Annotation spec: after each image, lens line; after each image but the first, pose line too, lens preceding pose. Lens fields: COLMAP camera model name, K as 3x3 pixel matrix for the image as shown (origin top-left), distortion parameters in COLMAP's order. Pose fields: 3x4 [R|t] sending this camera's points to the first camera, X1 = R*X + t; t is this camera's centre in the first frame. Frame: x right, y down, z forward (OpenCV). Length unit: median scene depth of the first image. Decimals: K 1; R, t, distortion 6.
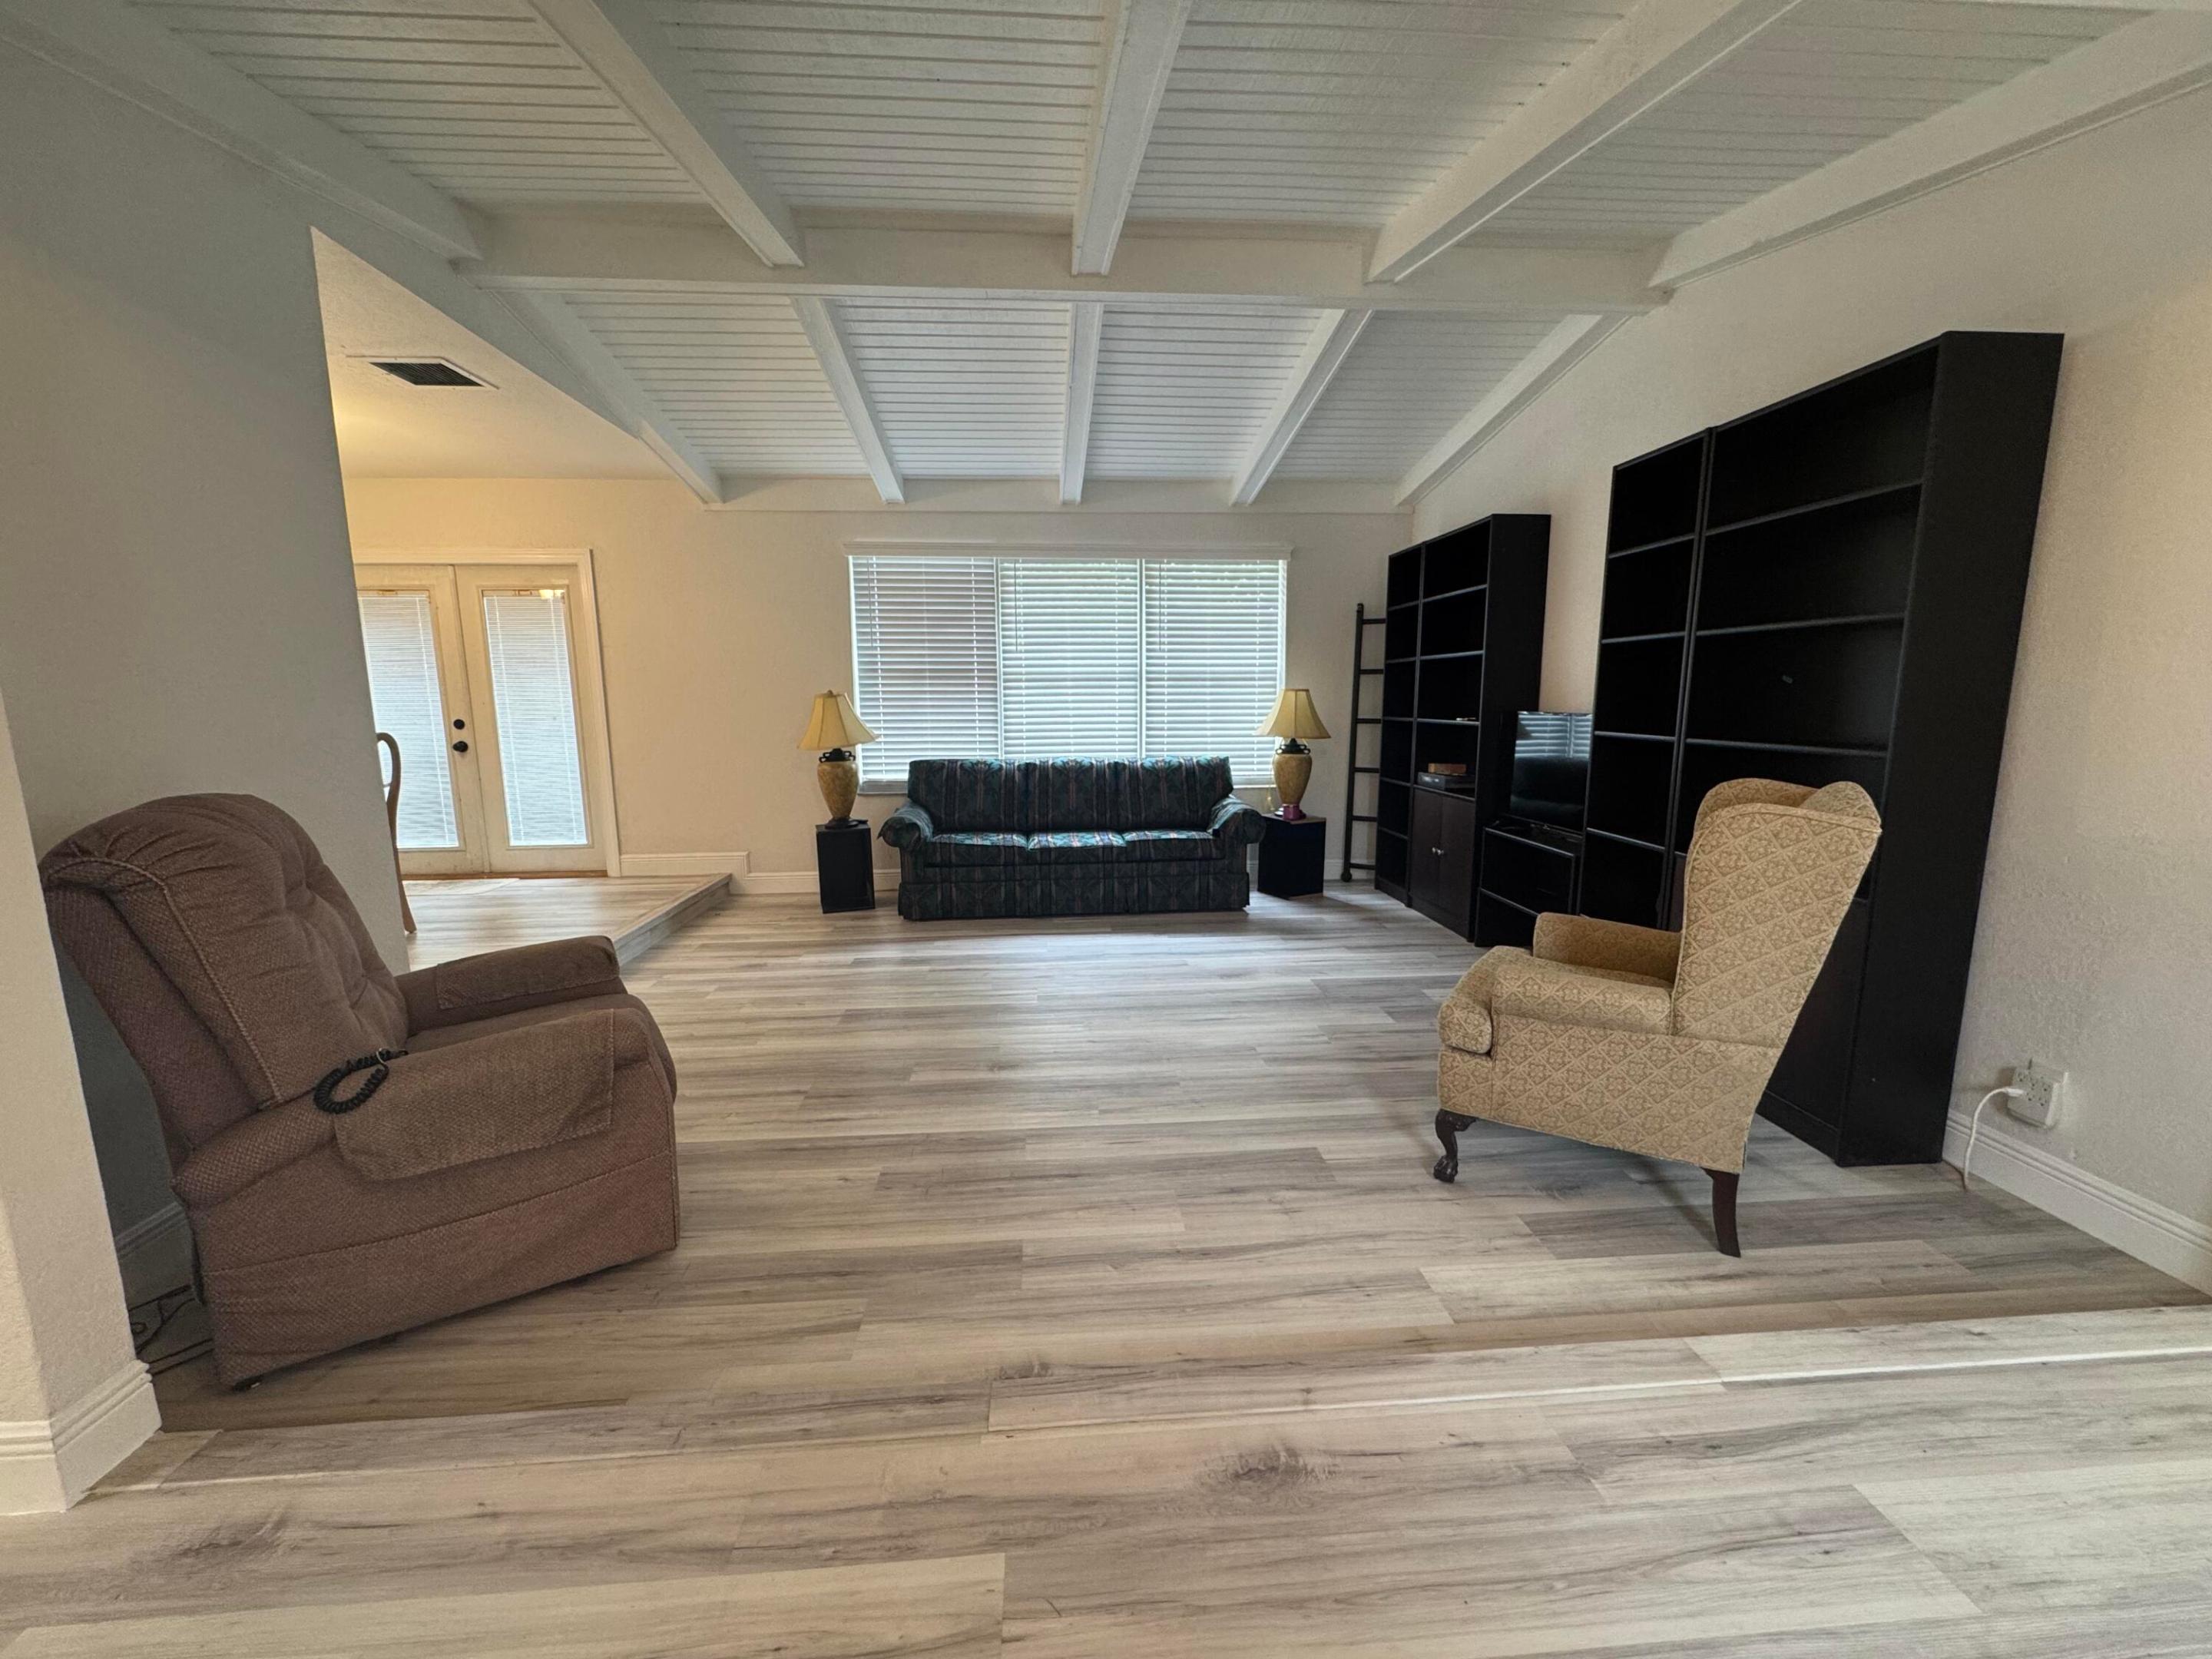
lens RADIAL K [[884.9, 0, 1113.0], [0, 884.9, 836.9], [0, 0, 1]] dist [-0.003253, 0.001017]
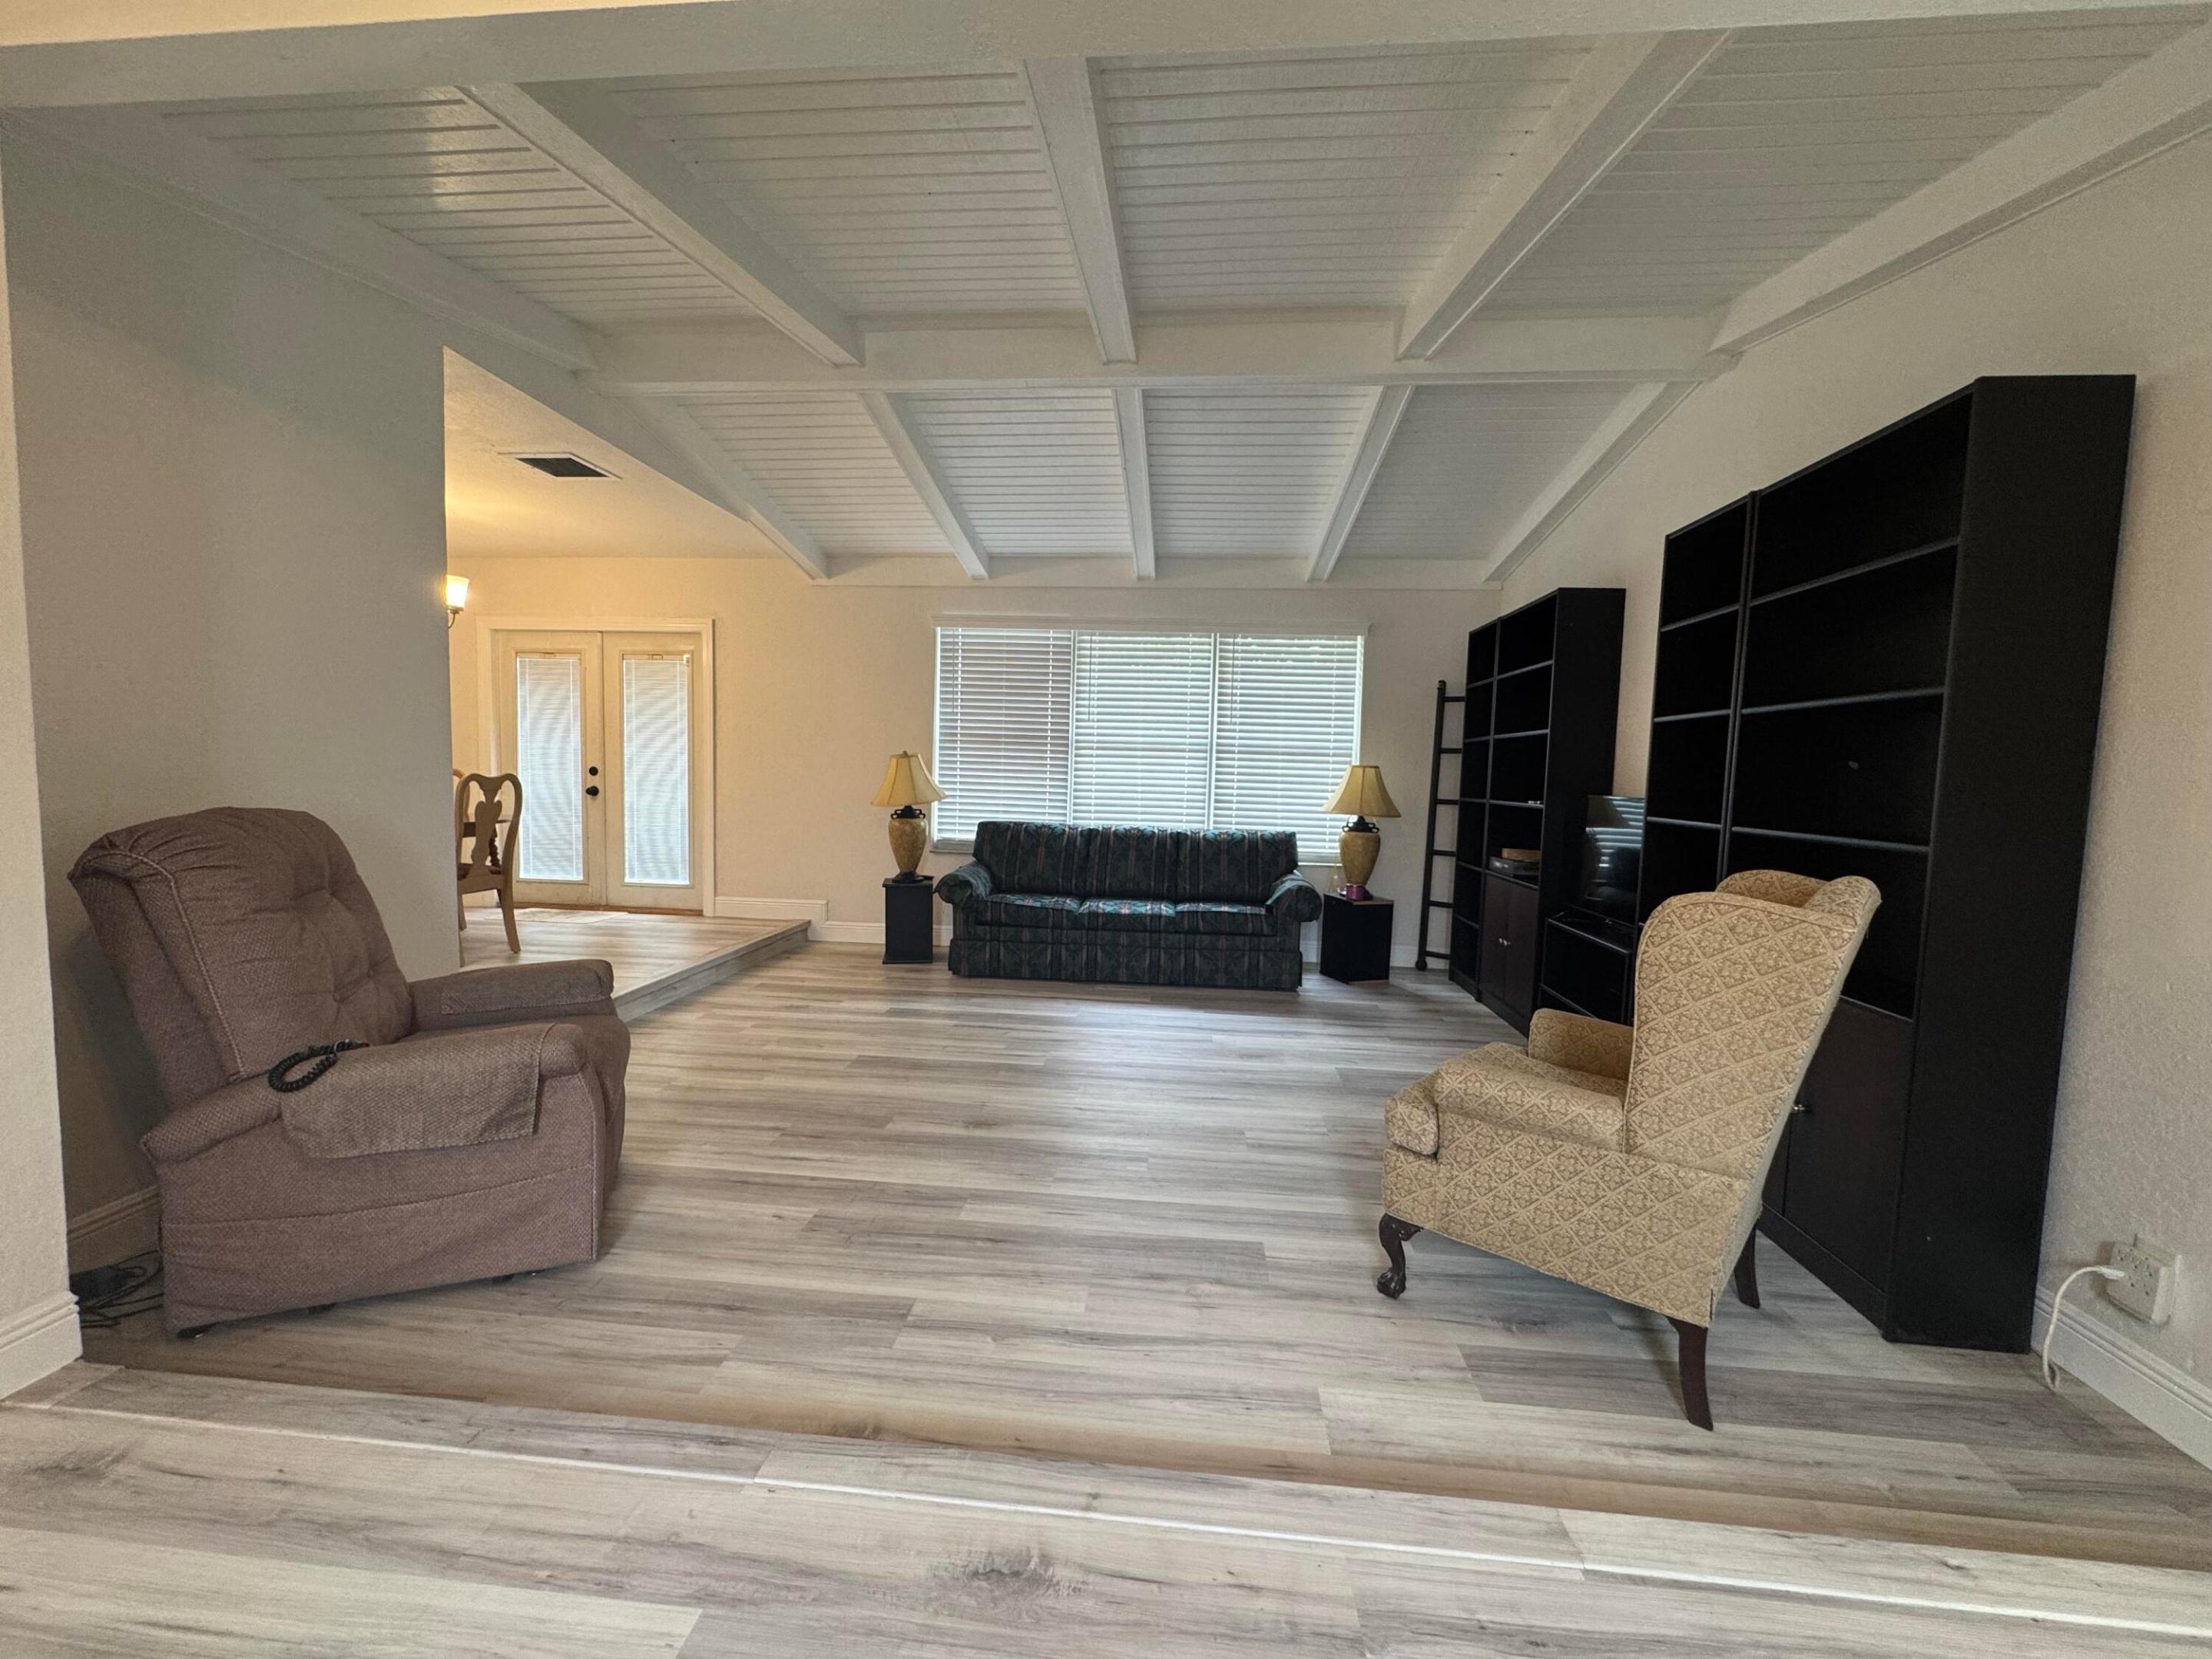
lens RADIAL K [[884.9, 0, 1119.4], [0, 884.9, 838.1], [0, 0, 1]] dist [-0.003253, 0.001017]
pose [[0.985557, 0.047405, -0.162572, 0.230173], [-0.060947, 0.994982, -0.079346, 0.011715], [0.157995, 0.088109, 0.983501, 0.026385]]
